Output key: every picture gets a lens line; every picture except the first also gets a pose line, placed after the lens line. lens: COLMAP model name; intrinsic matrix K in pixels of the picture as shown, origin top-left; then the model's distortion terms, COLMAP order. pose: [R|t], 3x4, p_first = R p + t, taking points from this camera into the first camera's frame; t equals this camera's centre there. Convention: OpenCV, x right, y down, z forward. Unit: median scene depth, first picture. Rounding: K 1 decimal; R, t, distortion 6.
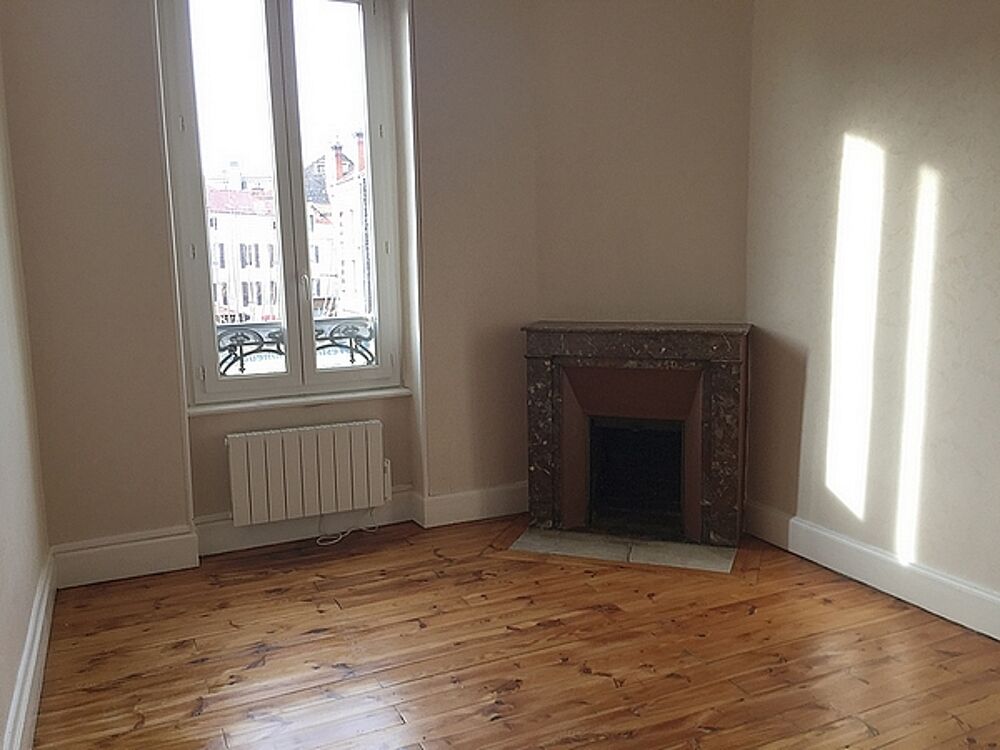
lens RADIAL K [[837.2, 0, 505.2], [0, 837.2, 373.5], [0, 0, 1]] dist [0.057414, -0.086513]
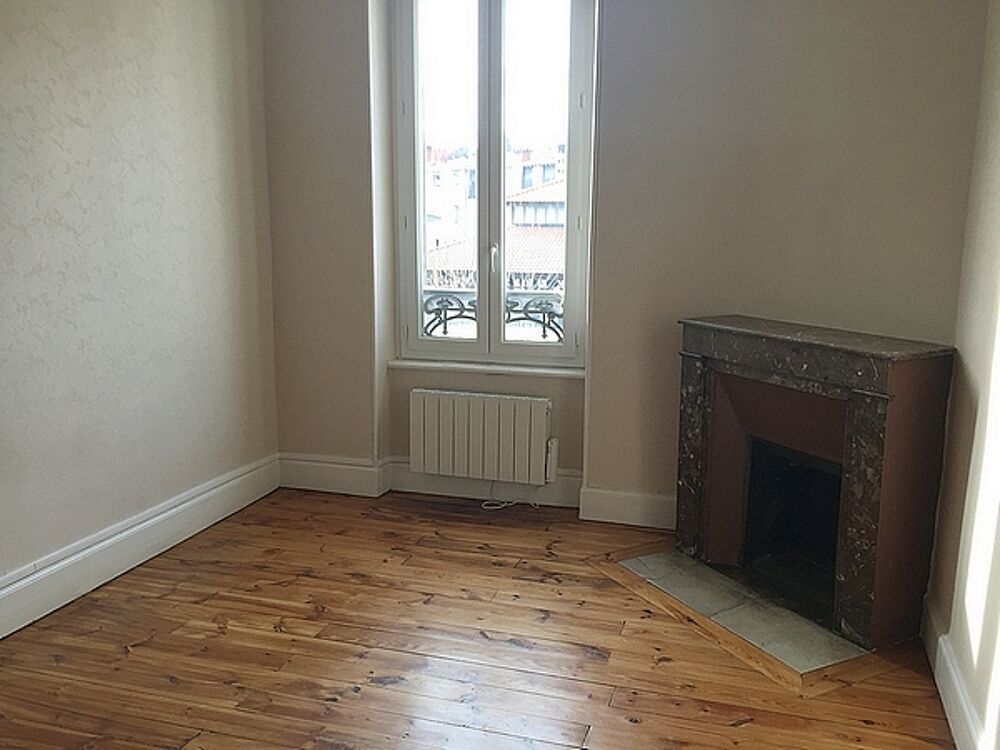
lens RADIAL K [[837.2, 0, 500.6], [0, 837.2, 370.2], [0, 0, 1]] dist [0.057414, -0.086513]
pose [[0.753221, 0.140874, -0.642505, 0.446454], [-0.119042, 0.989862, 0.077480, -0.048704], [0.646906, 0.018126, 0.762354, 0.221598]]
